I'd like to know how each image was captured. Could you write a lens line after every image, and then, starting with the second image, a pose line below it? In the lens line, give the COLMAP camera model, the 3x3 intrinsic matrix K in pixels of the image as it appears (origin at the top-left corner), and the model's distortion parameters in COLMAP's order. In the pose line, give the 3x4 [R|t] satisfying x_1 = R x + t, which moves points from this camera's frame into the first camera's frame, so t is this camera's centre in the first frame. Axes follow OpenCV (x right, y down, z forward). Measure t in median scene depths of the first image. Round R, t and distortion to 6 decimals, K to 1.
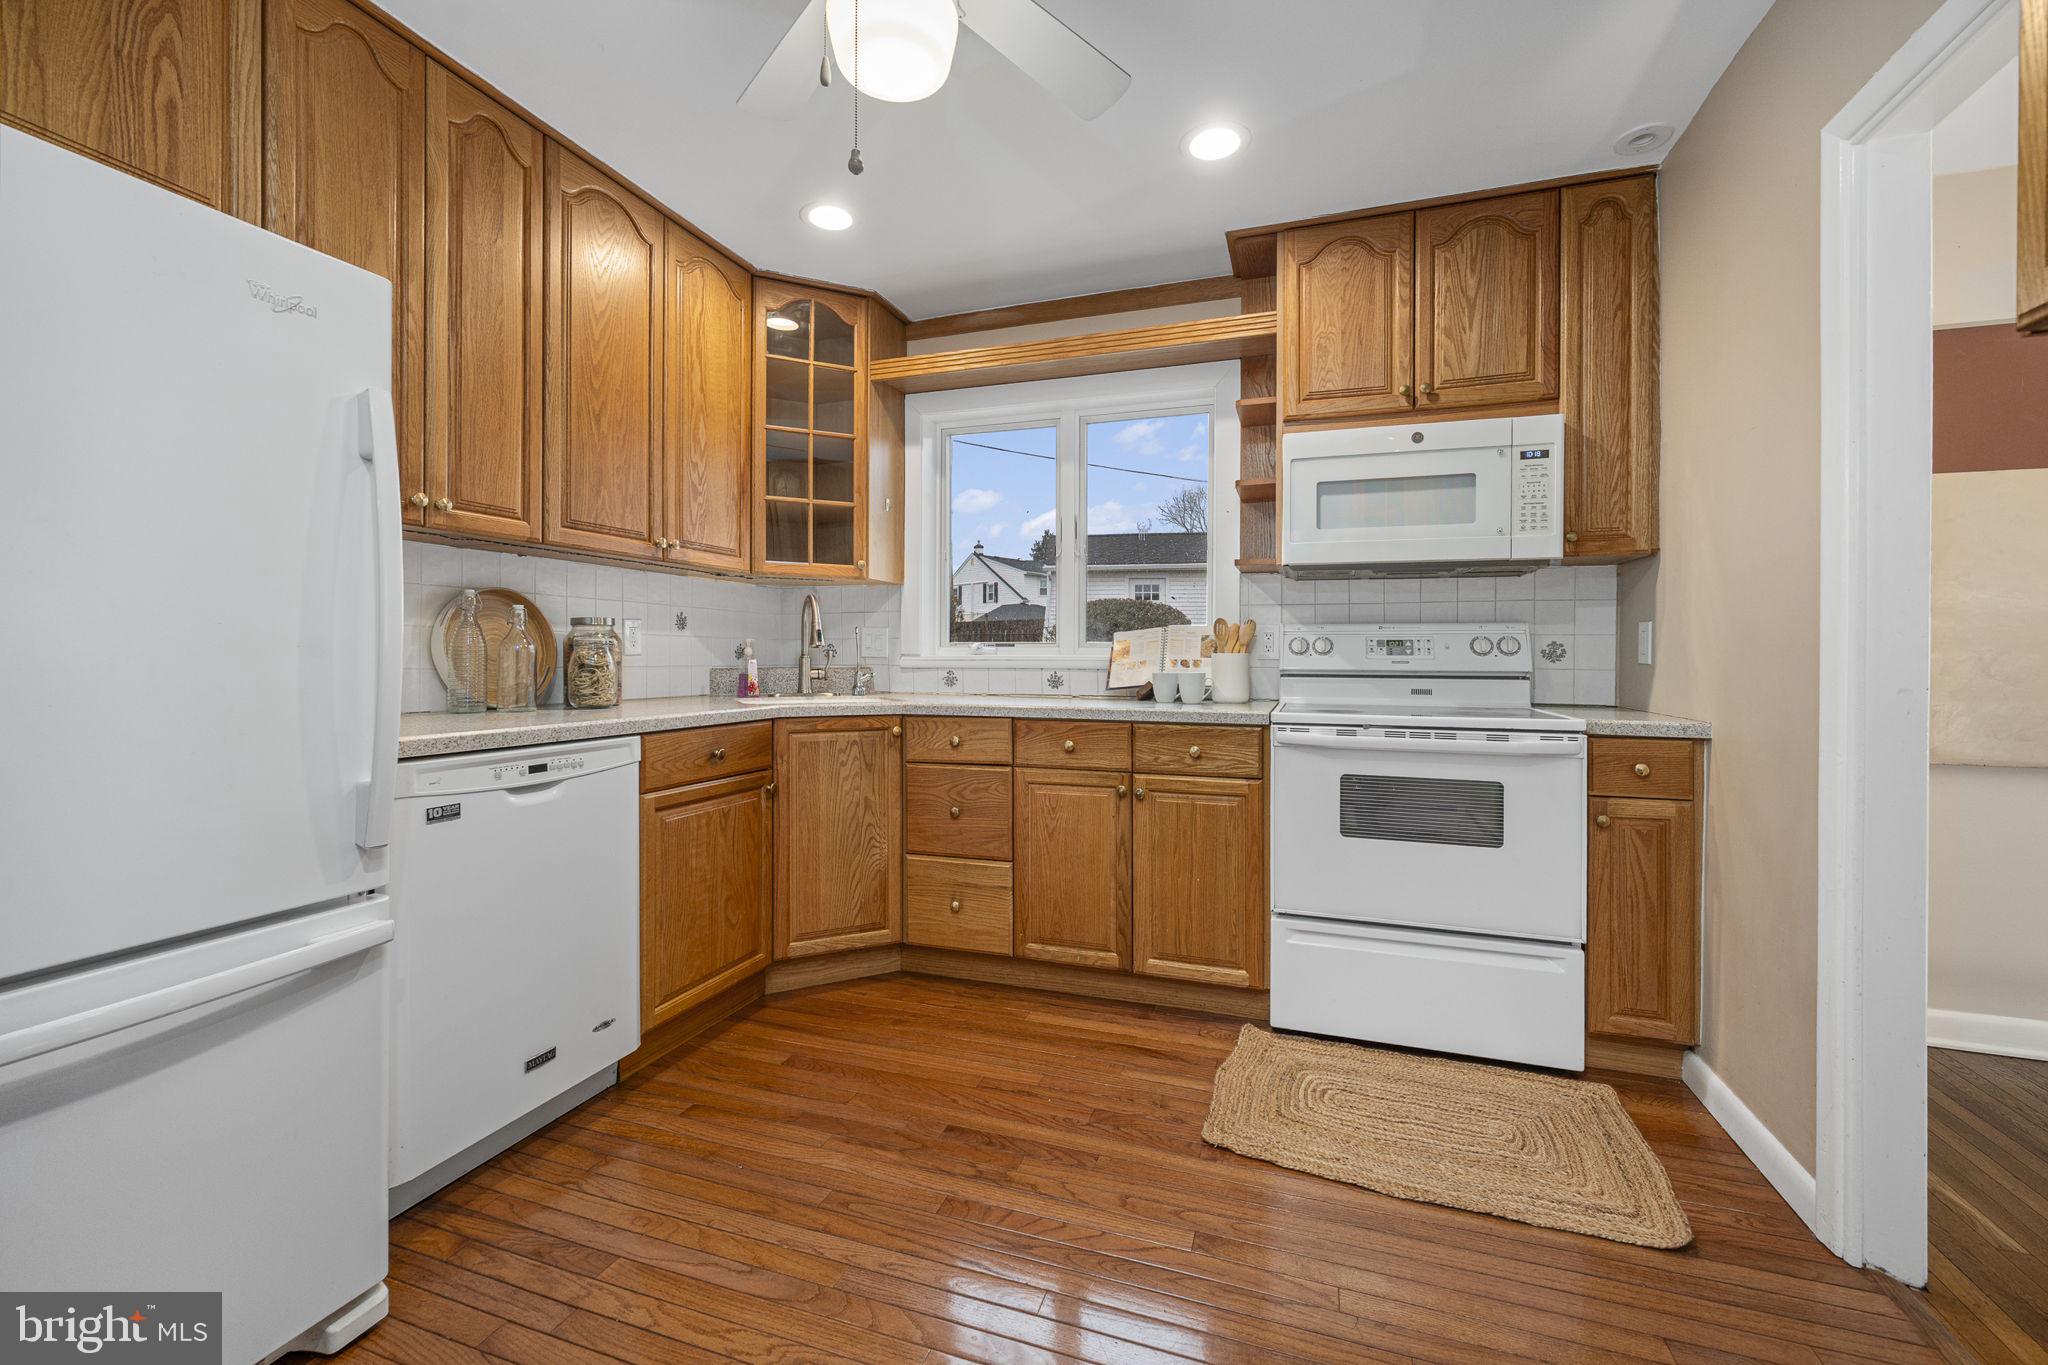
lens RADIAL K [[850.2, 0, 1025.7], [0, 850.2, 648.6], [0, 0, 1]] dist [0.000955, 0.000212]
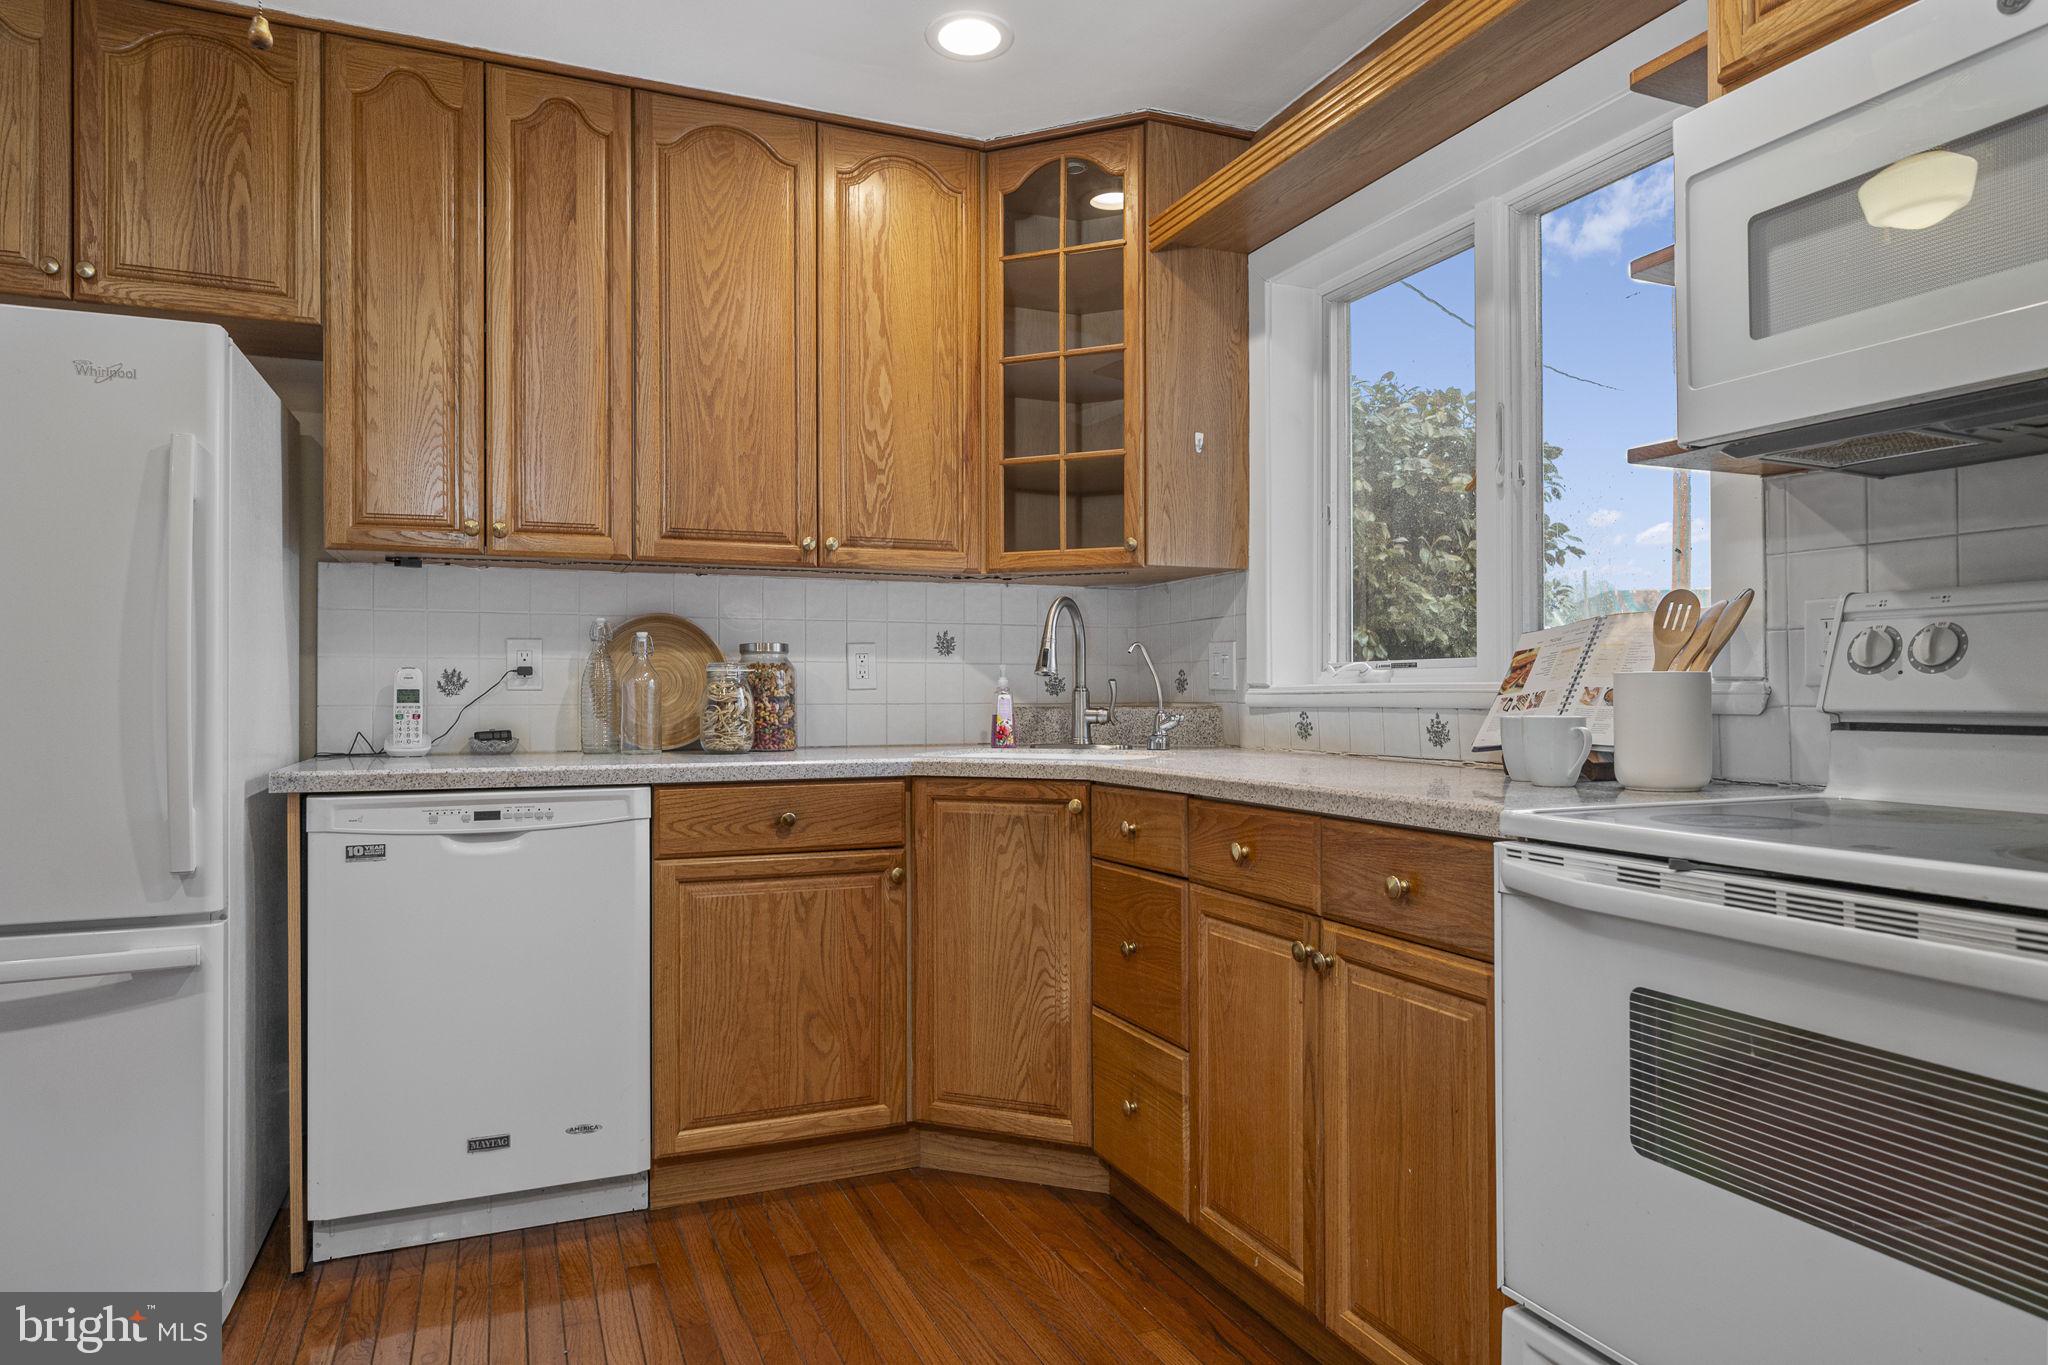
lens RADIAL K [[1235.6, 0, 1024.0], [0, 1235.6, 682.5], [0, 0, 1]] dist [-0.006843, -0.000772]
pose [[0.667092, -0.013327, -0.744856, 0.544706], [0.012510, 0.999899, -0.006685, 0.012451], [0.744870, -0.004859, 0.667192, 0.397185]]
